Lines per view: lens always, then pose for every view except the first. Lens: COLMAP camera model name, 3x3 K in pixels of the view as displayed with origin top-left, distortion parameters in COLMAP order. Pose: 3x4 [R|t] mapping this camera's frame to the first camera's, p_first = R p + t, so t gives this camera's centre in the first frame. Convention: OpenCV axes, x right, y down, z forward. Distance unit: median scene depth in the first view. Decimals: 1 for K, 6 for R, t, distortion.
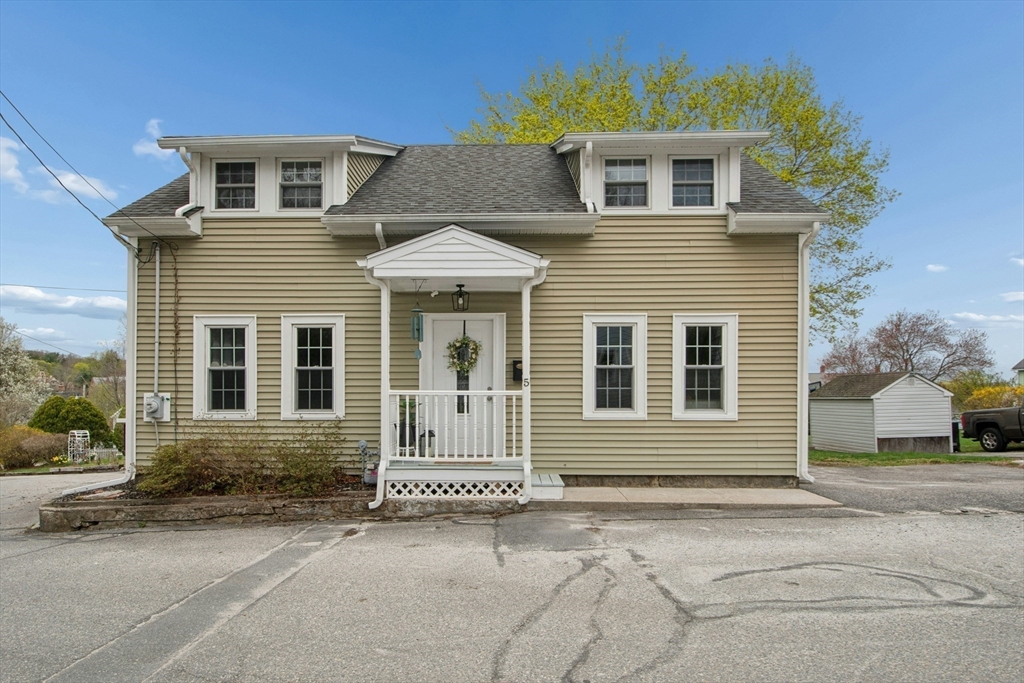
lens RADIAL K [[567.0, 0, 512.1], [0, 567.0, 388.8], [0, 0, 1]] dist [0.005027, -0.020030]
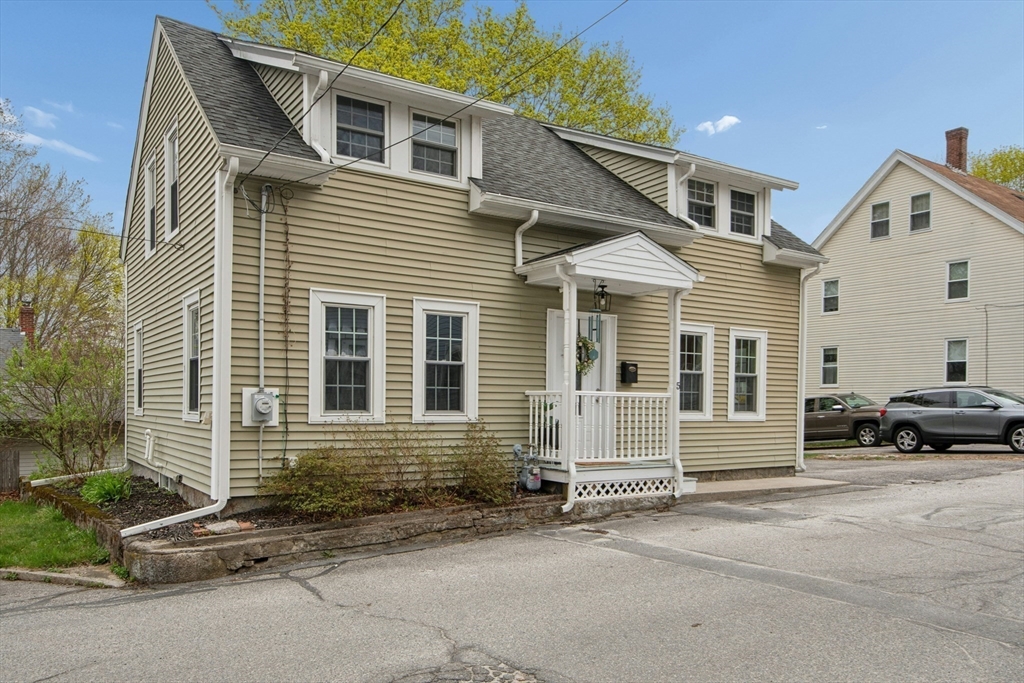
lens RADIAL K [[773.2, 0, 508.7], [0, 773.2, 412.8], [0, 0, 1]] dist [0.010370, -0.013186]
pose [[0.822678, 0.002173, 0.568503, -0.952216], [-0.016037, 0.999683, 0.019387, 0.015521], [-0.568281, -0.025066, 0.822453, -0.024436]]
